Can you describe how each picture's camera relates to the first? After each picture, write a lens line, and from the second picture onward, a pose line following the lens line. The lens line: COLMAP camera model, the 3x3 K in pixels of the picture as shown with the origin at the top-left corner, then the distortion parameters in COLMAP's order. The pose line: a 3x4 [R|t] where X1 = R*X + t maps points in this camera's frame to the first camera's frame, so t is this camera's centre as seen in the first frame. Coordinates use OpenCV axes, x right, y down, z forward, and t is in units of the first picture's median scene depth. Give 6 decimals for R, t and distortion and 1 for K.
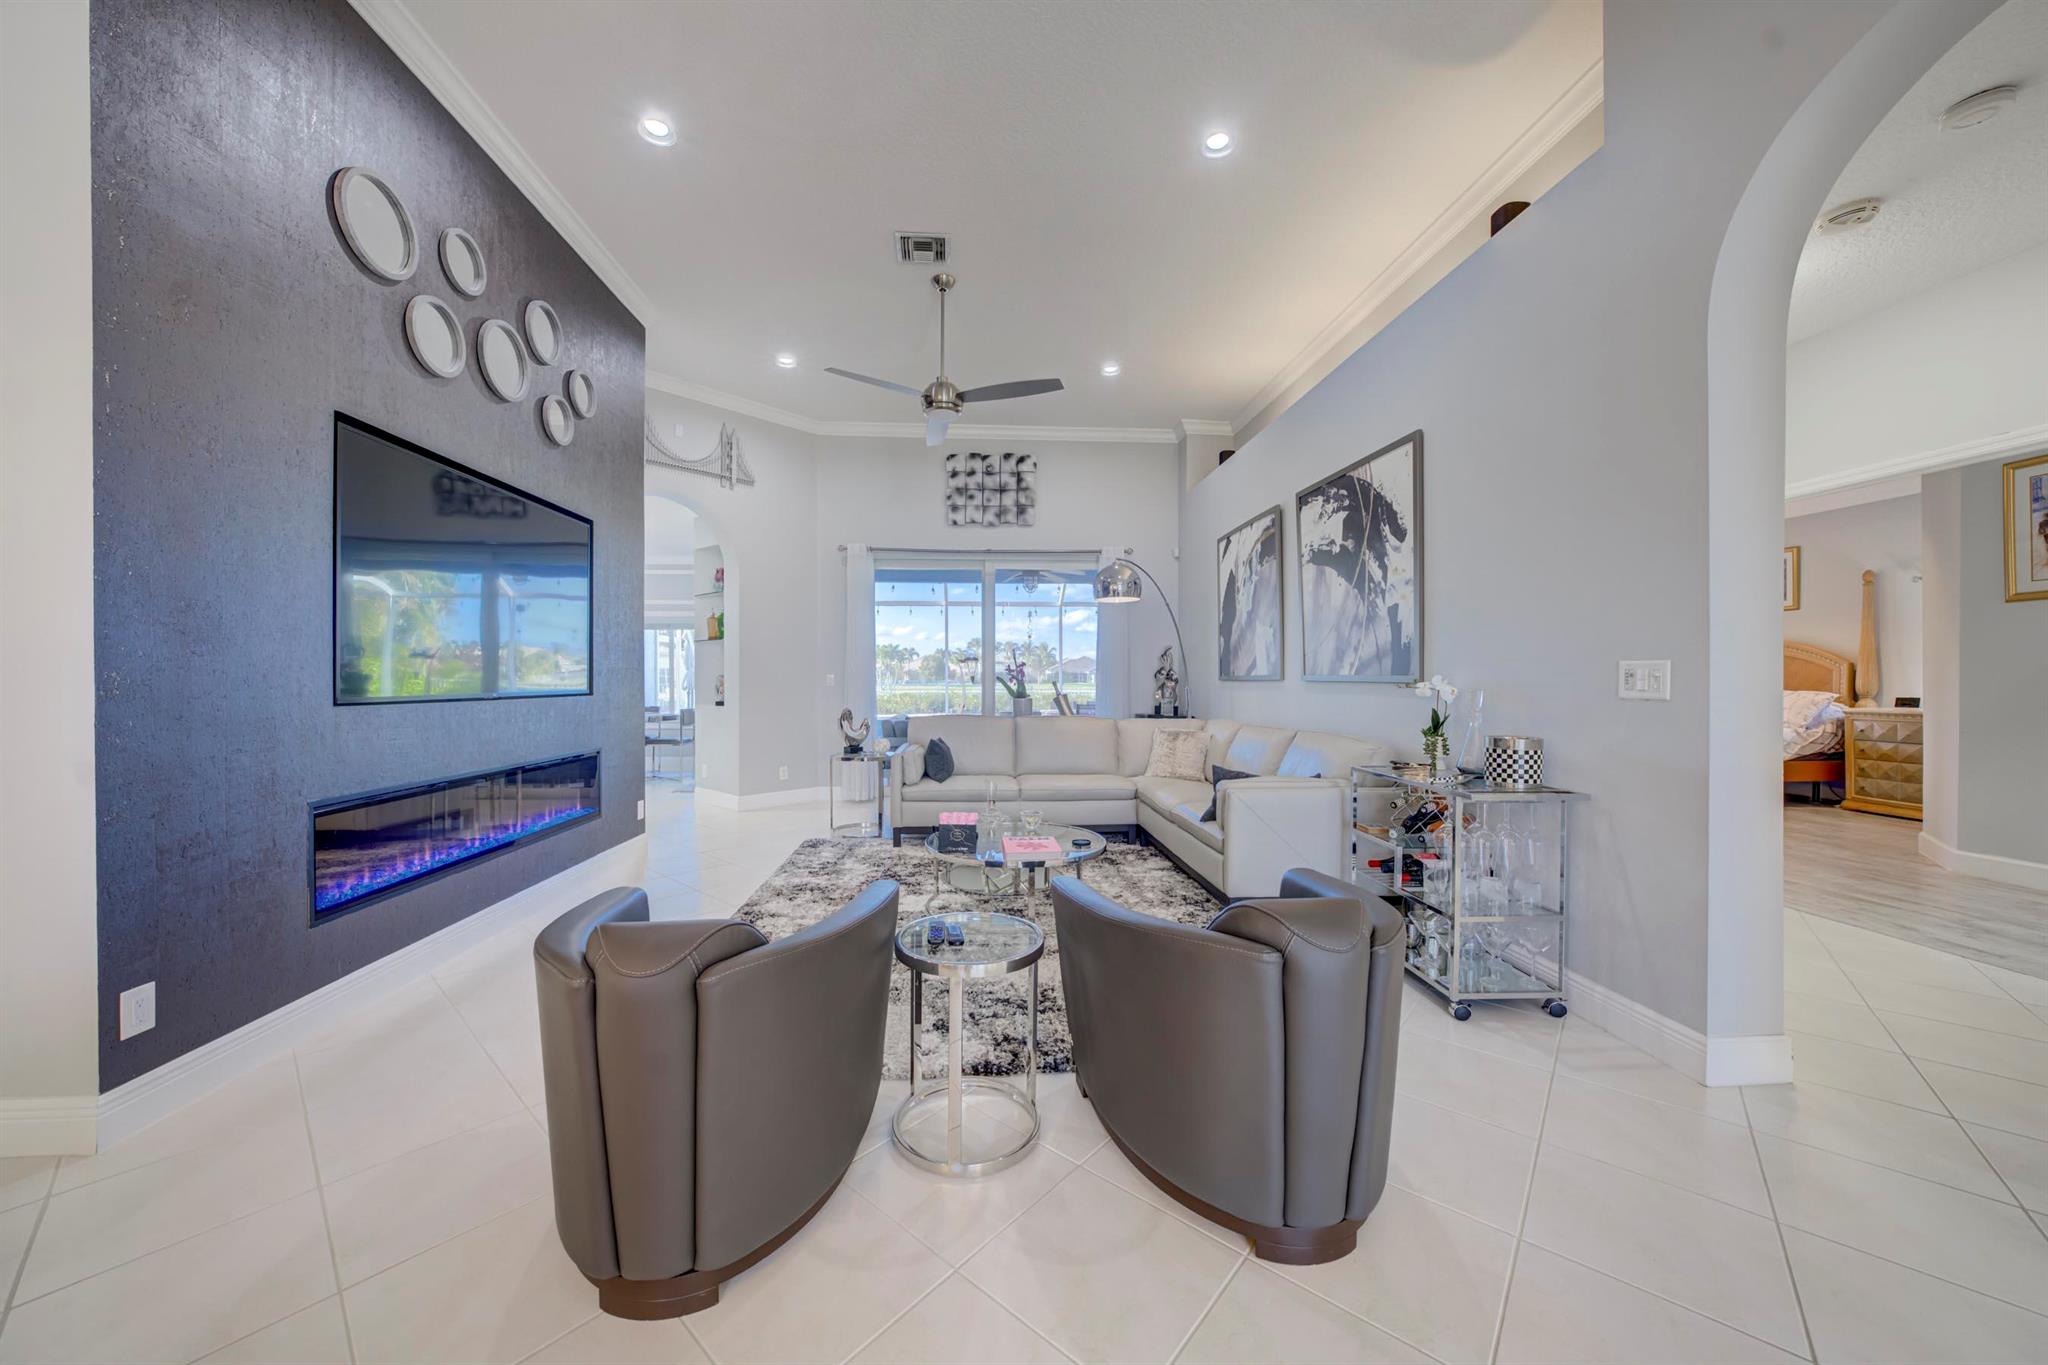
lens RADIAL K [[731.0, 0, 1021.1], [0, 731.0, 679.9], [0, 0, 1]] dist [-0.002932, -0.000101]
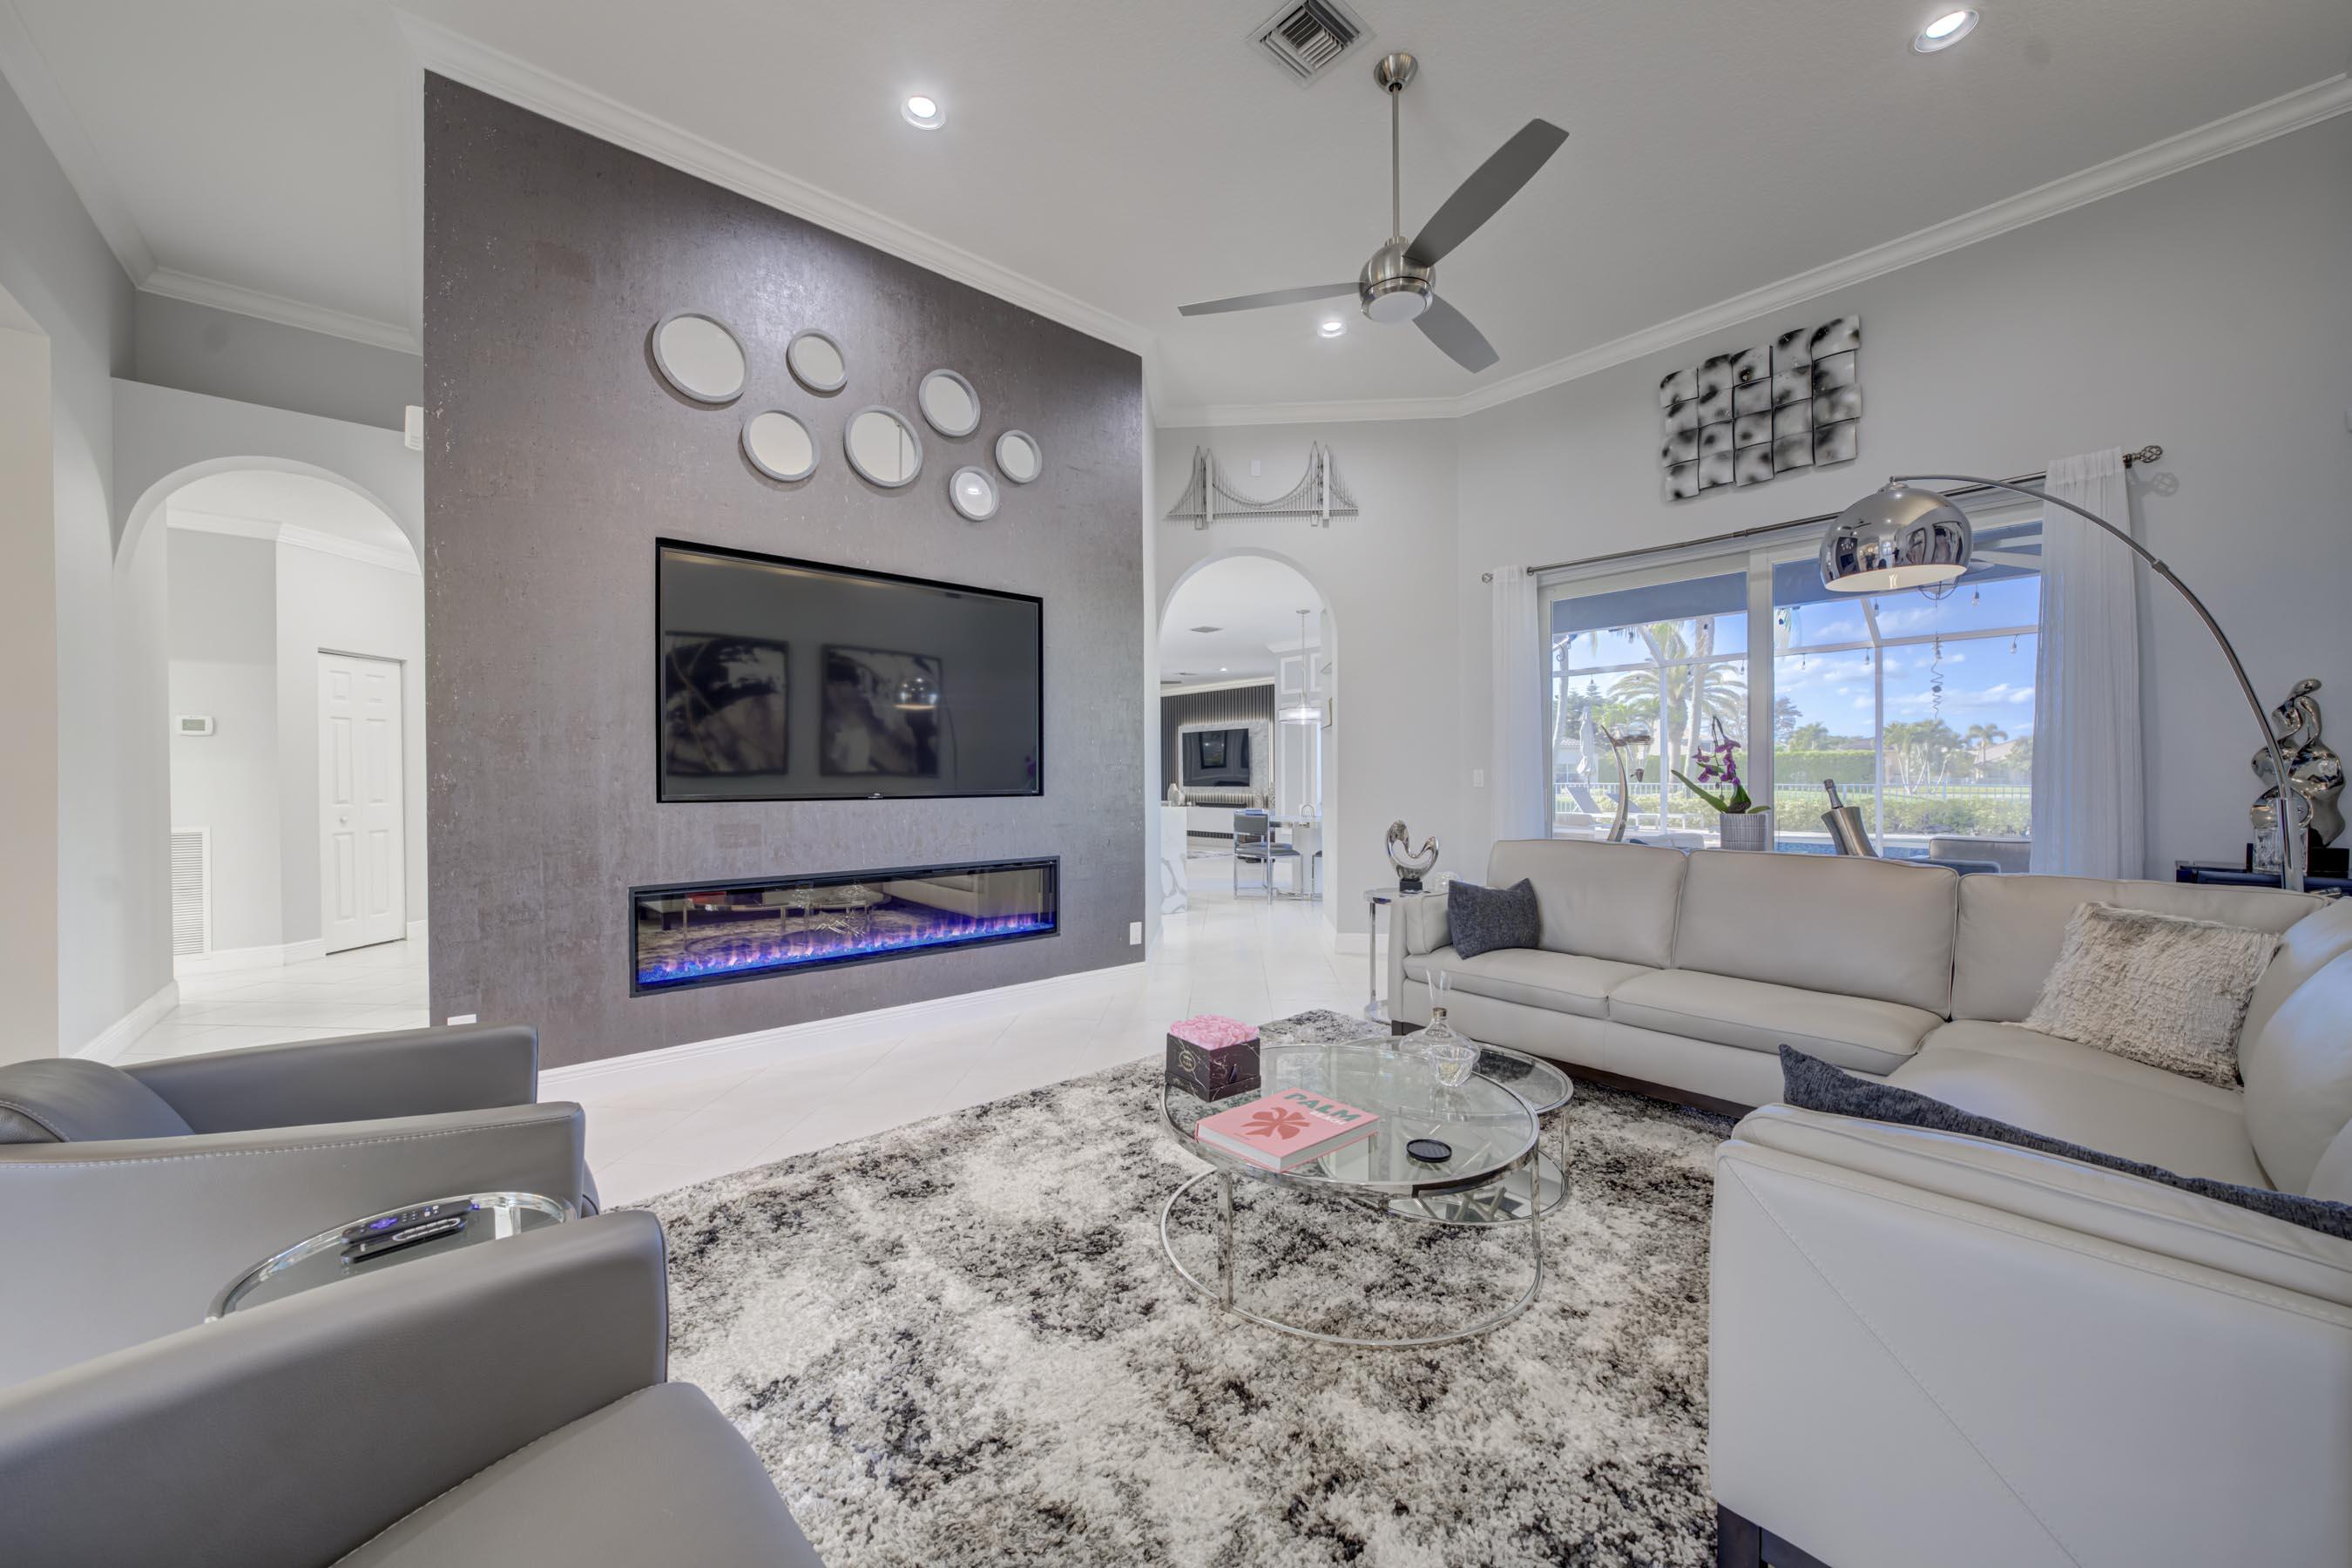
lens RADIAL K [[875.6, 0, 1179.5], [0, 875.6, 785.9], [0, 0, 1]] dist [-0.017234, 0.000858]
pose [[0.598392, 0.004482, -0.801191, 0.262217], [0.001843, 0.999974, 0.006971, 0.001148], [0.801202, -0.005648, 0.598368, 0.367865]]
